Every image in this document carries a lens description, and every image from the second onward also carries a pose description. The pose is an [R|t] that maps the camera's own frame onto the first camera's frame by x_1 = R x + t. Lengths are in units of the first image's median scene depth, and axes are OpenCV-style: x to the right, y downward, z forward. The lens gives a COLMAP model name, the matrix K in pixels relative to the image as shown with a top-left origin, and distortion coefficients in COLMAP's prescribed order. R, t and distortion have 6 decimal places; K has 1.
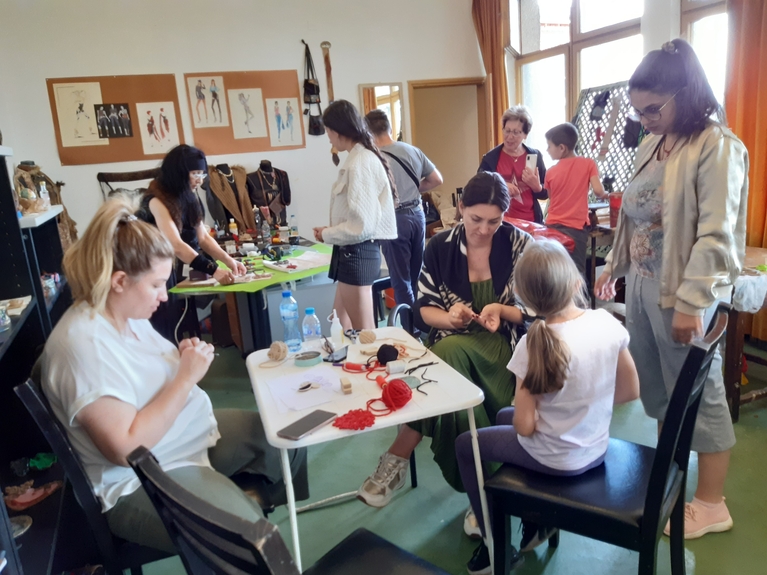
lens RADIAL K [[629.3, 0, 405.6], [0, 629.3, 306.1], [0, 0, 1]] dist [0.044452, -0.085659]
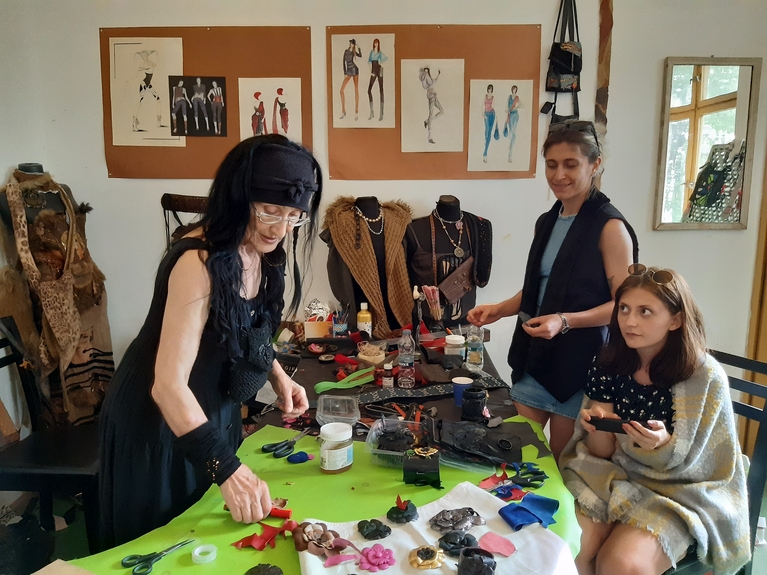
lens RADIAL K [[629.3, 0, 389.1], [0, 629.3, 296.4], [0, 0, 1]] dist [0.044452, -0.085659]
pose [[0.914076, 0.141095, -0.380206, -0.063222], [-0.166079, 0.985542, -0.033546, -0.129194], [0.369976, 0.093808, 0.924293, 0.532701]]
